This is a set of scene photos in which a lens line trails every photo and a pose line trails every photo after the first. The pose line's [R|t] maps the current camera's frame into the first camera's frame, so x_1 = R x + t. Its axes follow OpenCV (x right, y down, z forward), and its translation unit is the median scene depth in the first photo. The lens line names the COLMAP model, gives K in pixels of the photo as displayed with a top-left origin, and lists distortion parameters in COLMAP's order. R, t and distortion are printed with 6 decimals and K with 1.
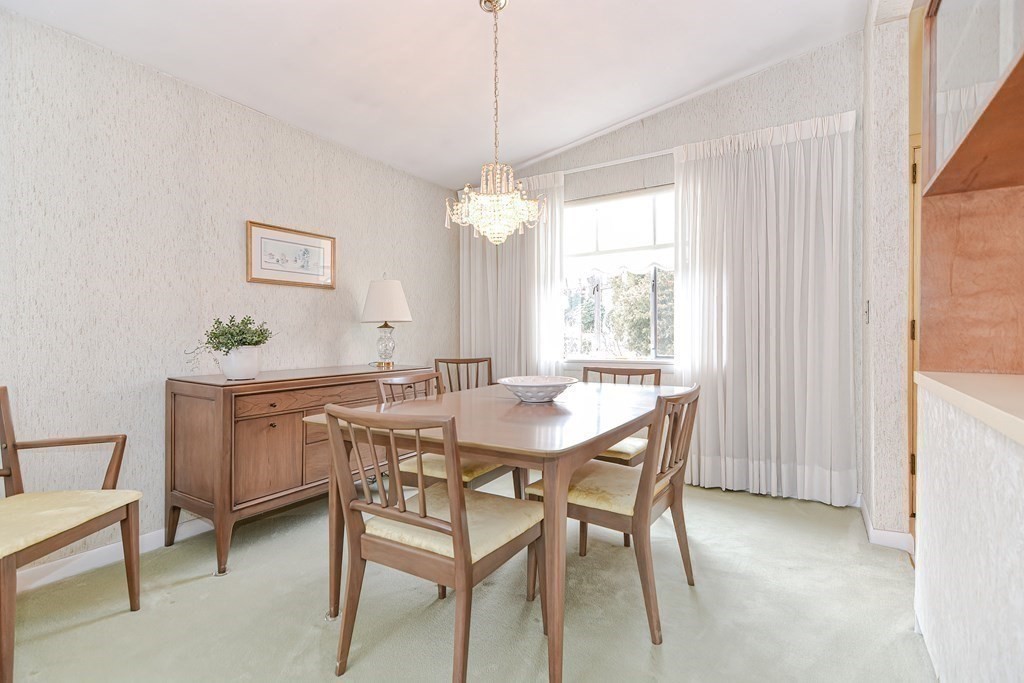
lens RADIAL K [[490.6, 0, 512.0], [0, 490.6, 341.5], [0, 0, 1]] dist [0.024990, -0.014094]
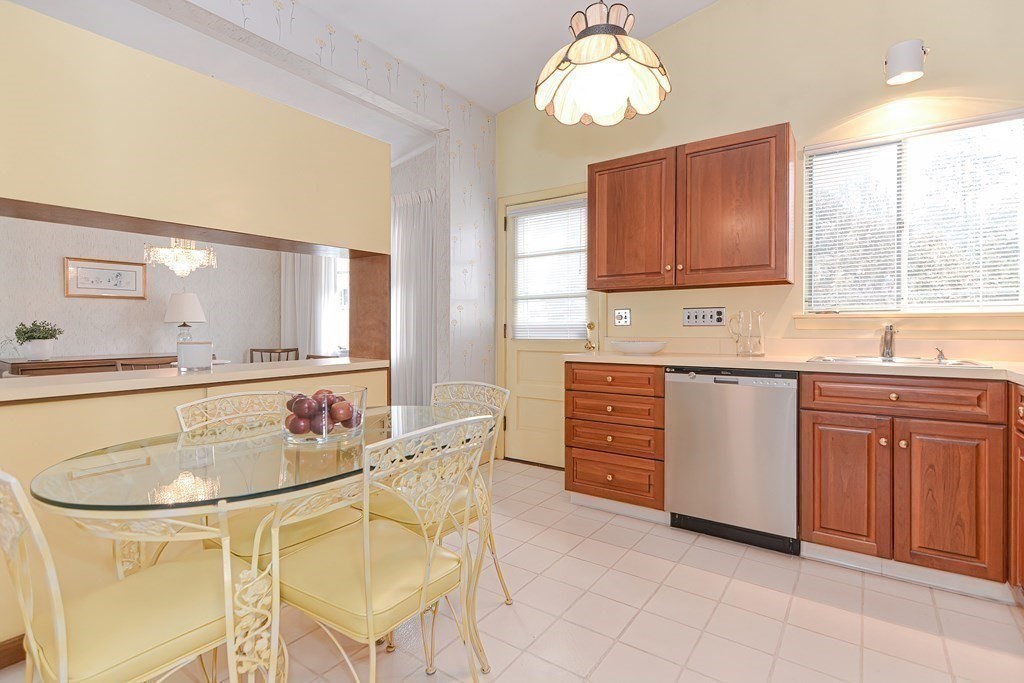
lens RADIAL K [[491.3, 0, 513.8], [0, 491.3, 332.2], [0, 0, 1]] dist [0.022946, -0.013182]
pose [[0.998179, 0.005696, -0.060060, 0.846005], [-0.005799, 0.999982, -0.001532, -0.015567], [0.060050, 0.001877, 0.998194, -0.403600]]
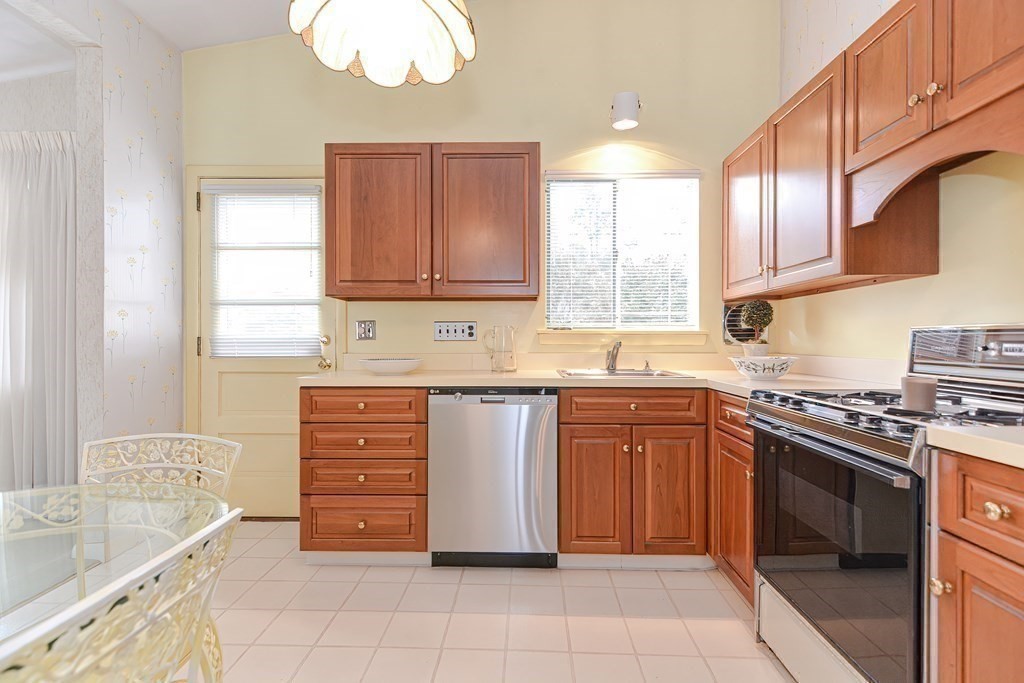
lens RADIAL K [[490.6, 0, 512.0], [0, 490.6, 341.5], [0, 0, 1]] dist [0.024990, -0.014094]
pose [[0.866179, 0.003203, 0.499724, 0.791618], [-0.001512, 0.999992, -0.003787, -0.027404], [-0.499731, 0.002525, 0.866177, -0.250954]]
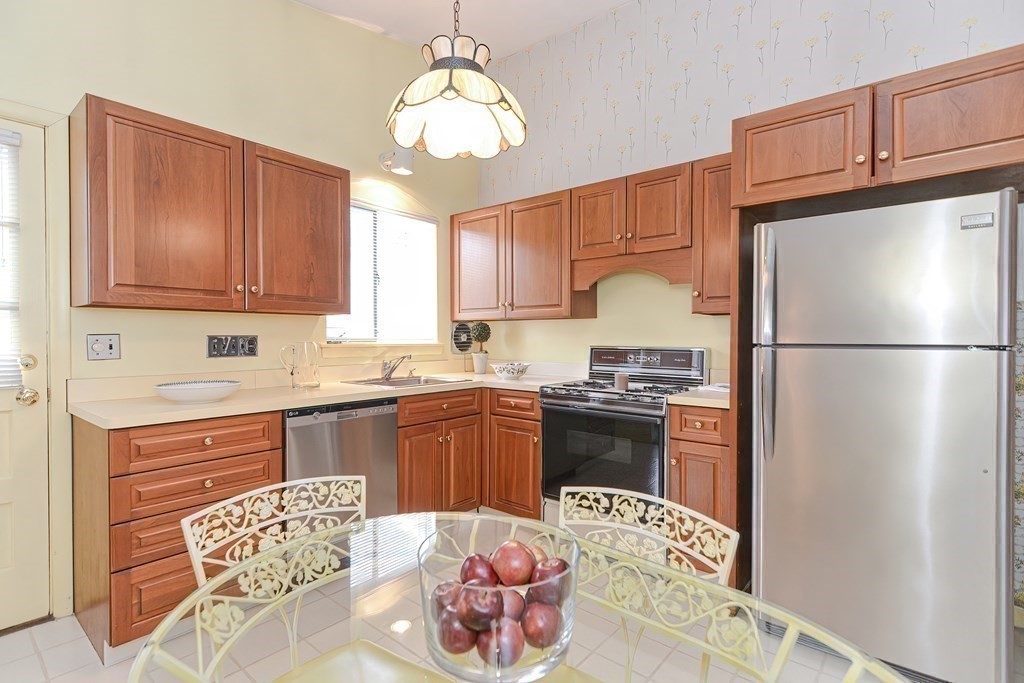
lens RADIAL K [[497.7, 0, 515.4], [0, 497.7, 337.2], [0, 0, 1]] dist [0.025952, -0.019198]
pose [[0.134017, 0.002455, 0.990976, 0.375411], [0.001112, 0.999996, -0.002628, -0.064238], [-0.990978, 0.001454, 0.134014, 0.035291]]
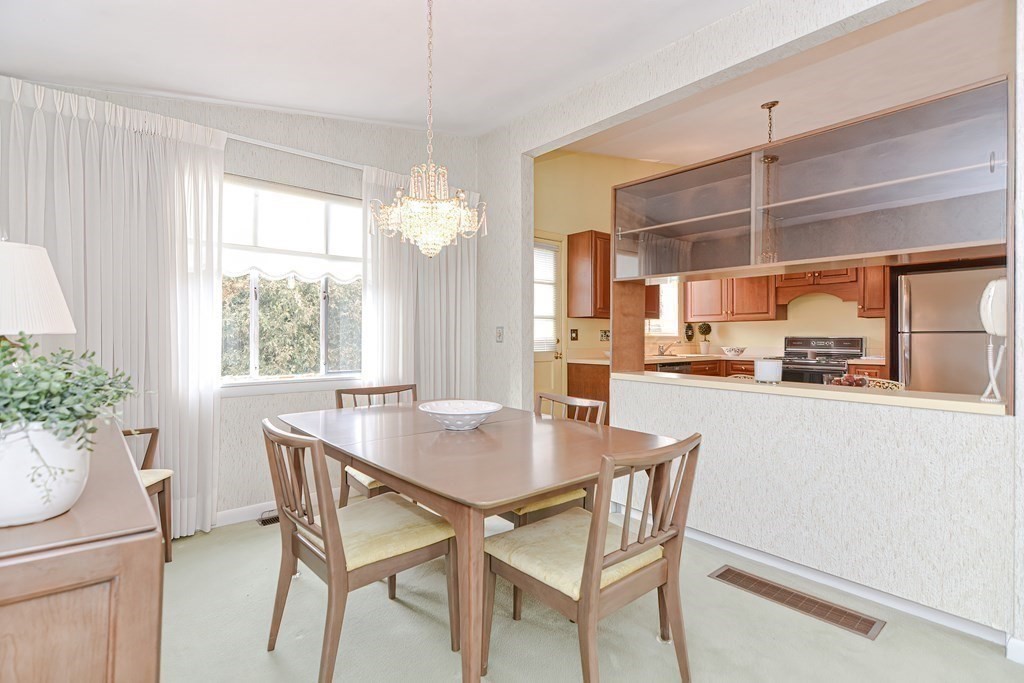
lens RADIAL K [[497.7, 0, 515.4], [0, 497.7, 337.2], [0, 0, 1]] dist [0.025952, -0.019198]
pose [[0.292320, 0.005538, 0.956304, -0.607740], [0.001874, 0.999978, -0.006364, -0.035255], [-0.956319, 0.003653, 0.292304, 0.436805]]
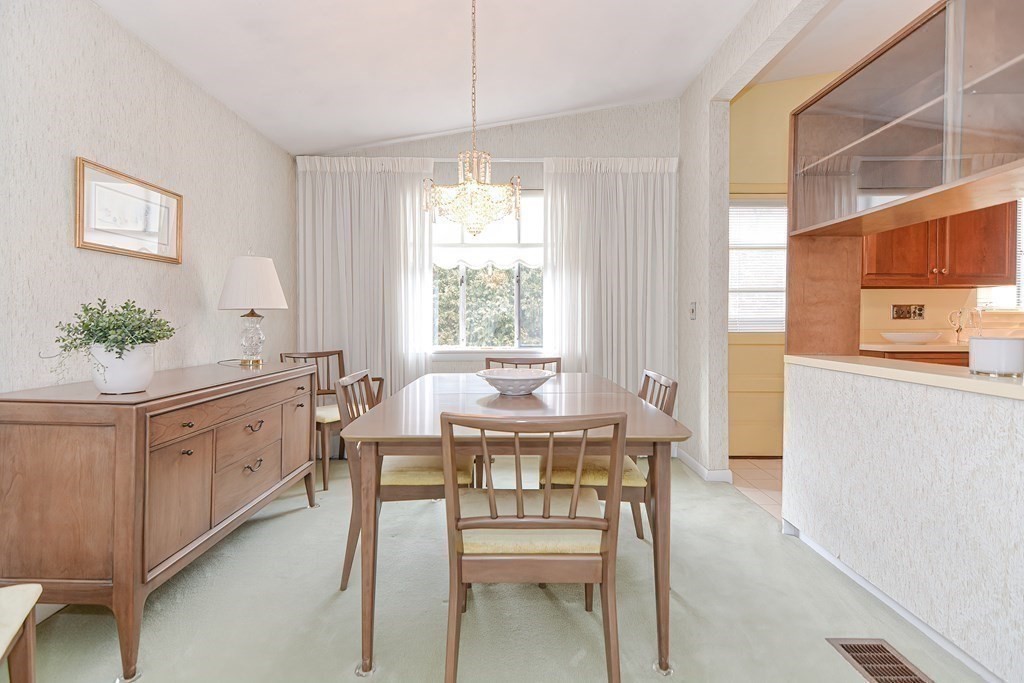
lens RADIAL K [[493.5, 0, 503.7], [0, 493.5, 332.8], [0, 0, 1]] dist [0.021671, -0.014835]
pose [[0.852006, -0.004752, 0.523511, -0.361097], [-0.000283, 0.999954, 0.009538, -0.010432], [-0.523533, -0.008274, 0.851965, 0.103645]]
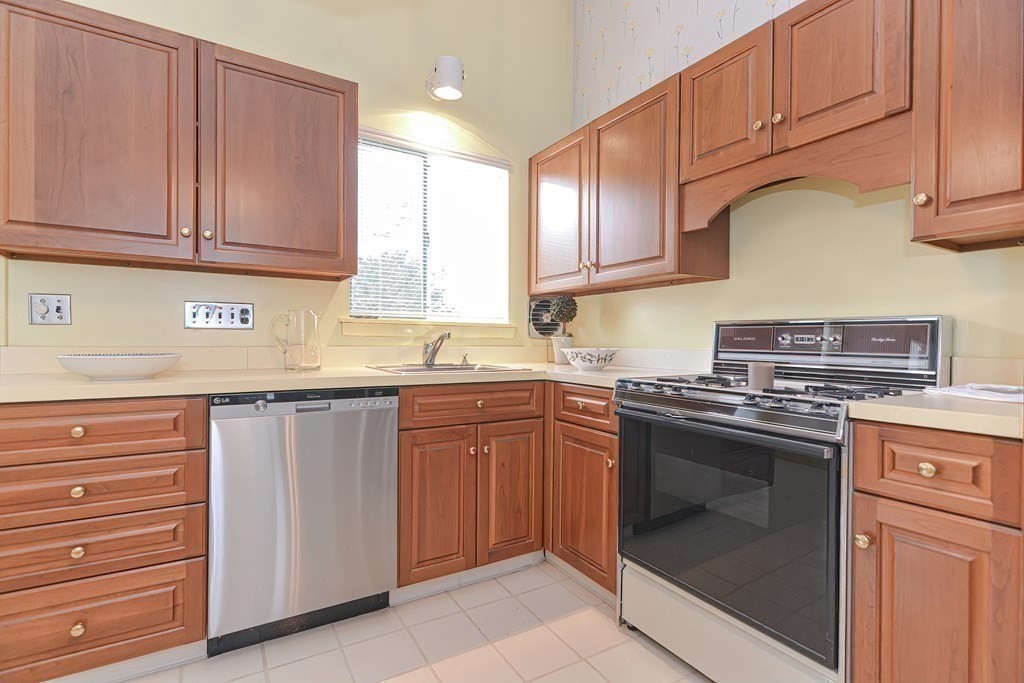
lens RADIAL K [[490.6, 0, 512.0], [0, 490.6, 341.5], [0, 0, 1]] dist [0.024990, -0.014094]
pose [[0.454850, 0.005941, 0.890548, 0.744433], [-0.006897, 0.999971, -0.003148, -0.015202], [-0.890542, -0.004711, 0.454878, -0.041783]]
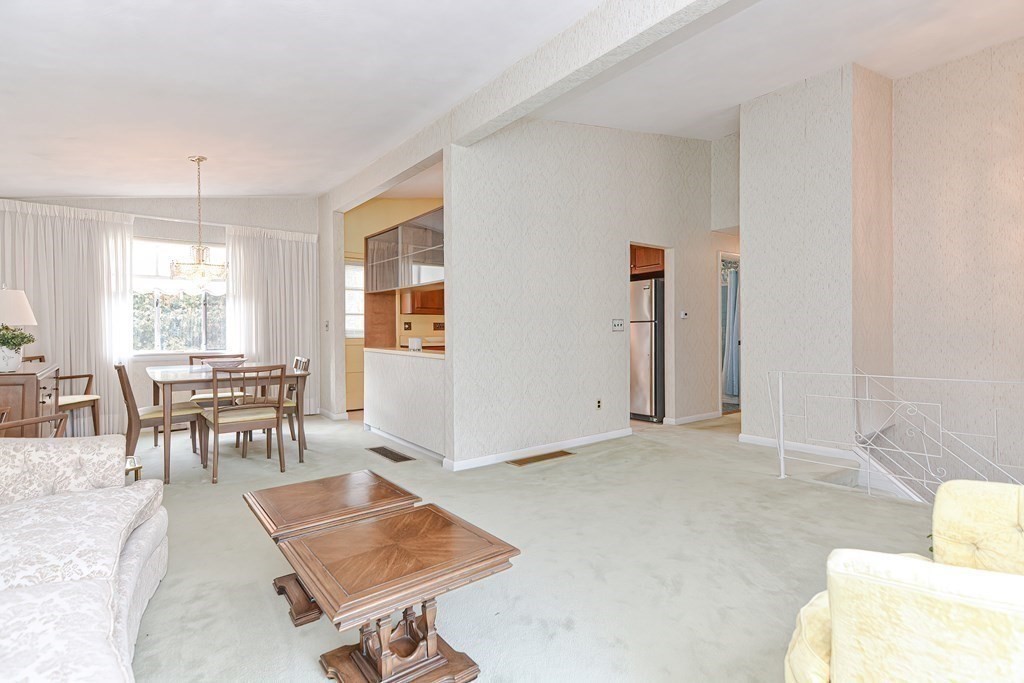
lens RADIAL K [[497.7, 0, 515.4], [0, 497.7, 337.2], [0, 0, 1]] dist [0.025952, -0.019198]
pose [[0.340250, -0.007179, 0.940308, -1.027260], [0.008137, 0.999956, 0.004690, -0.008153], [-0.940300, 0.006055, 0.340293, -0.553599]]
